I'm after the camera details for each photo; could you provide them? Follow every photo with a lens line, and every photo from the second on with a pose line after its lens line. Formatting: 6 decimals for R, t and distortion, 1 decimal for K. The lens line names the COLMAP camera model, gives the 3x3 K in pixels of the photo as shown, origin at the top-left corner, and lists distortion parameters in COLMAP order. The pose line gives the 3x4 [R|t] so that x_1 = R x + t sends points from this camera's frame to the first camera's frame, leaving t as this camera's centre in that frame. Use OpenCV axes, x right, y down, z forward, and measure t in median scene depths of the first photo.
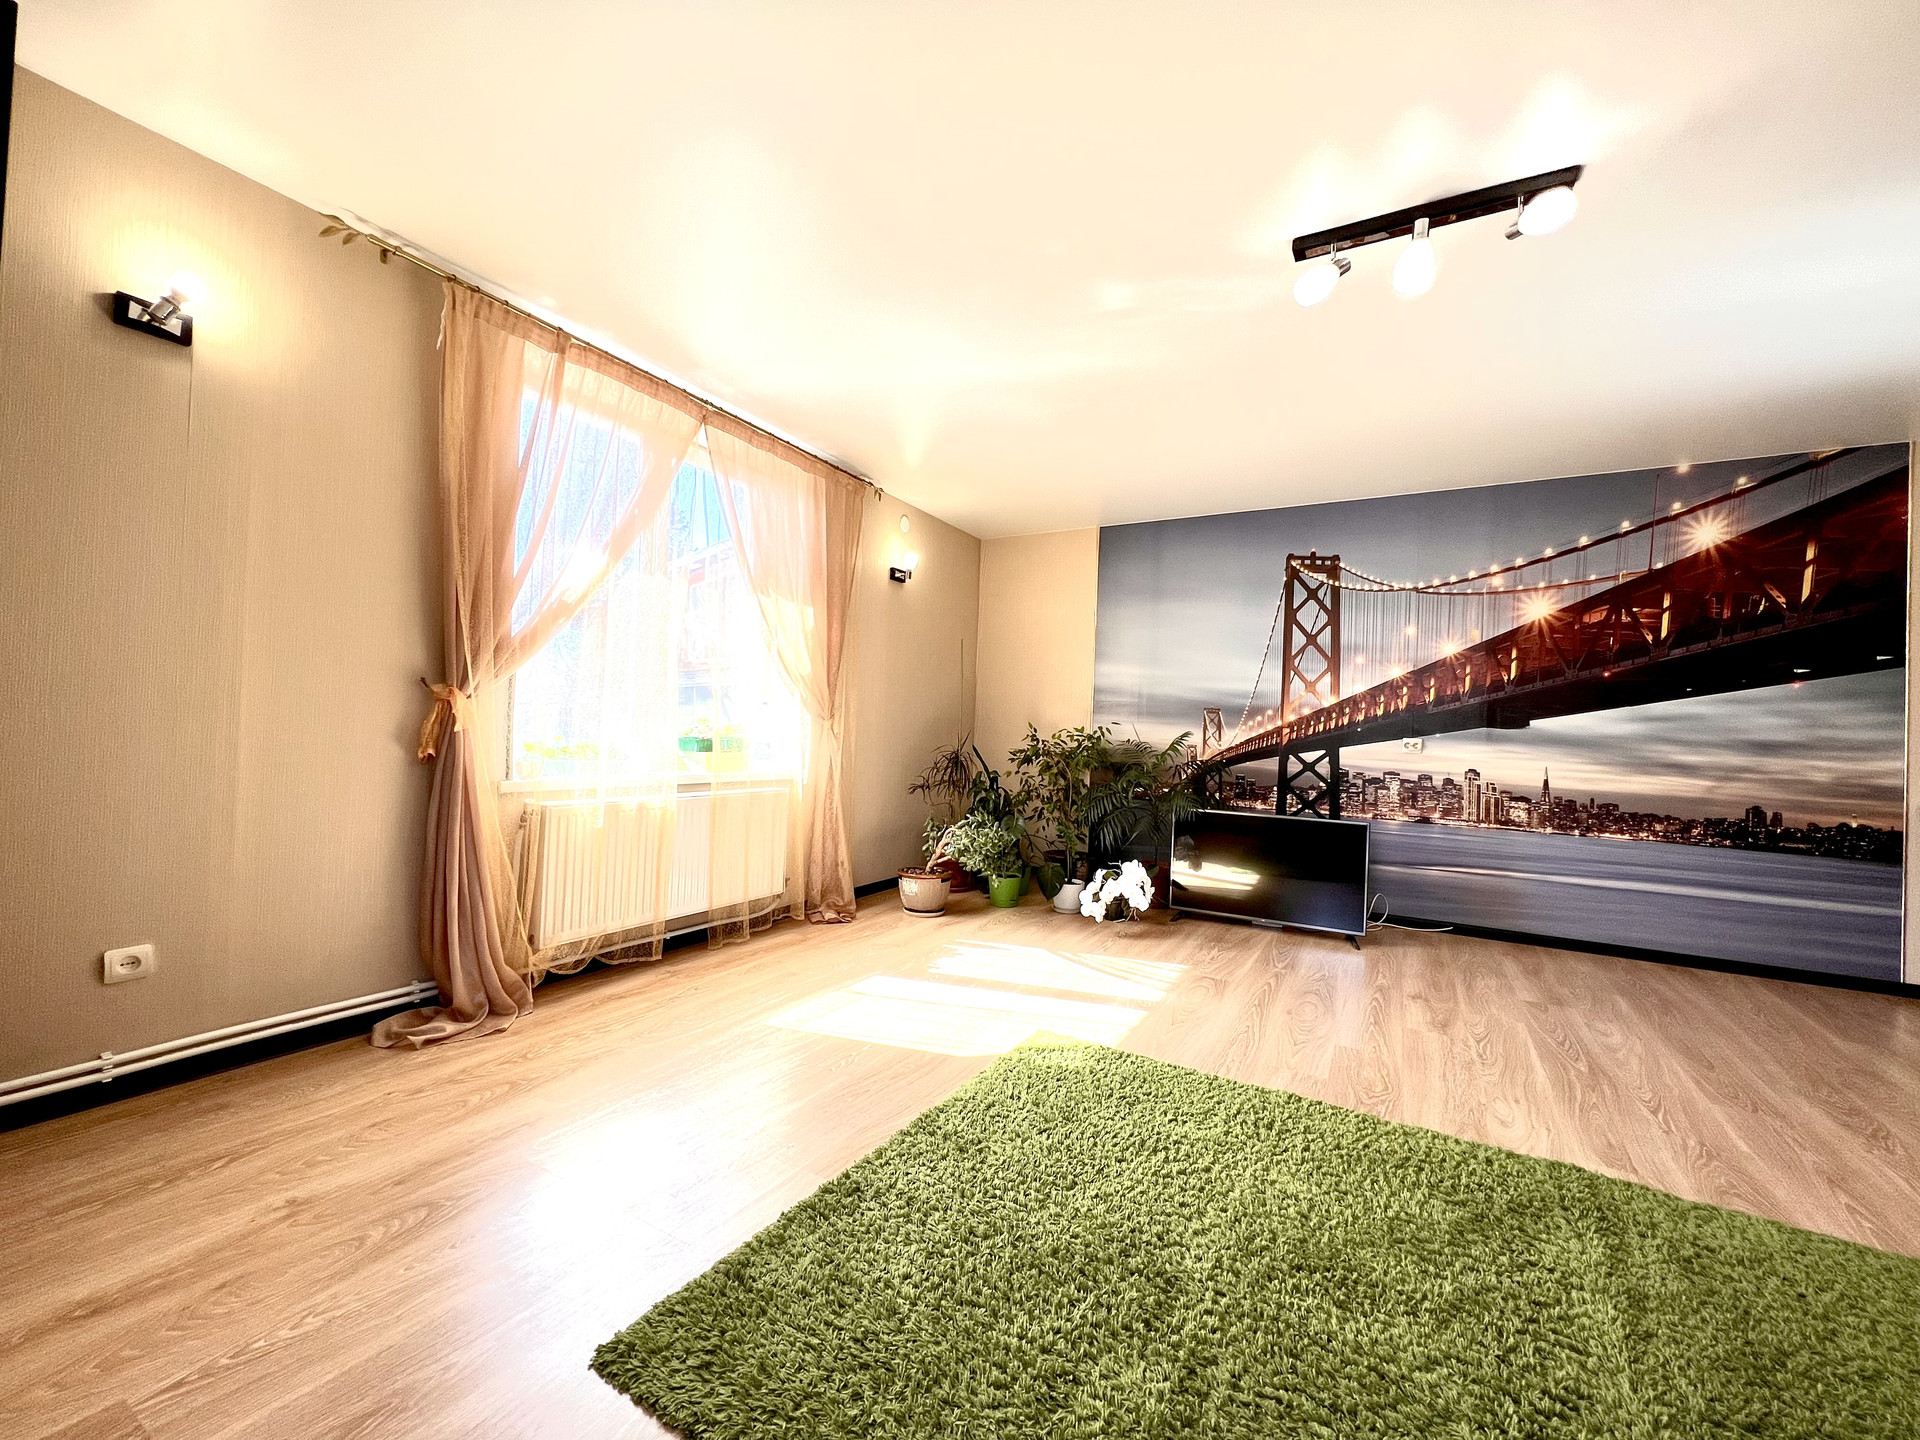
lens RADIAL K [[767.5, 0, 960.7], [0, 767.5, 718.1], [0, 0, 1]] dist [-0.005560, 0.001050]
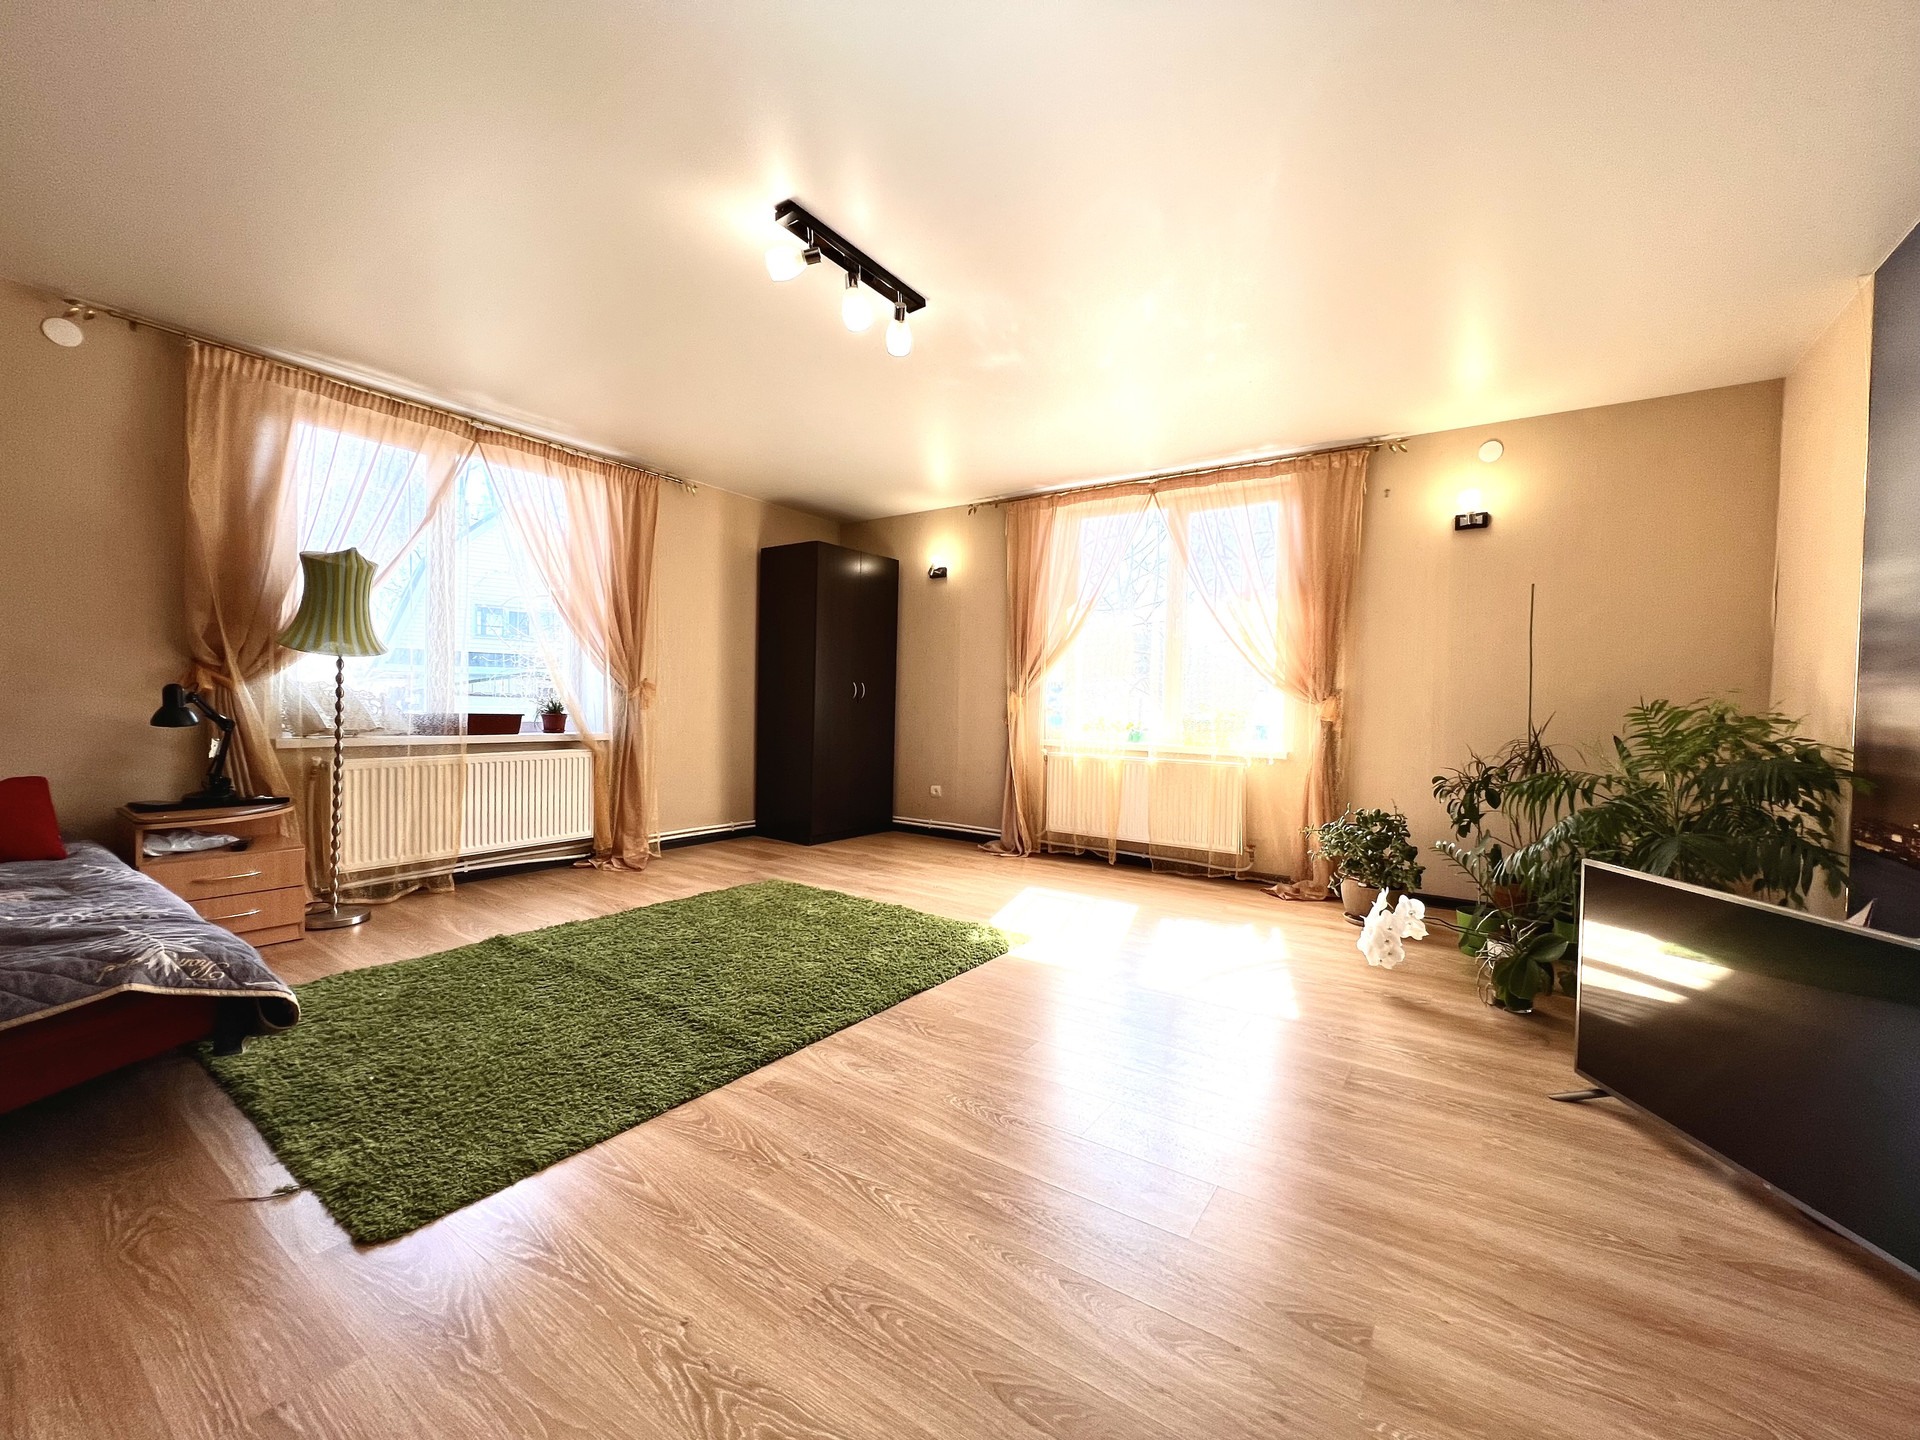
lens RADIAL K [[767.5, 0, 960.0], [0, 767.5, 724.8], [0, 0, 1]] dist [-0.005560, 0.001050]
pose [[-0.072497, -0.012772, -0.997287, 1.239167], [-0.008534, 0.999889, -0.012185, 0.065564], [0.997332, 0.007627, -0.072598, 0.871092]]
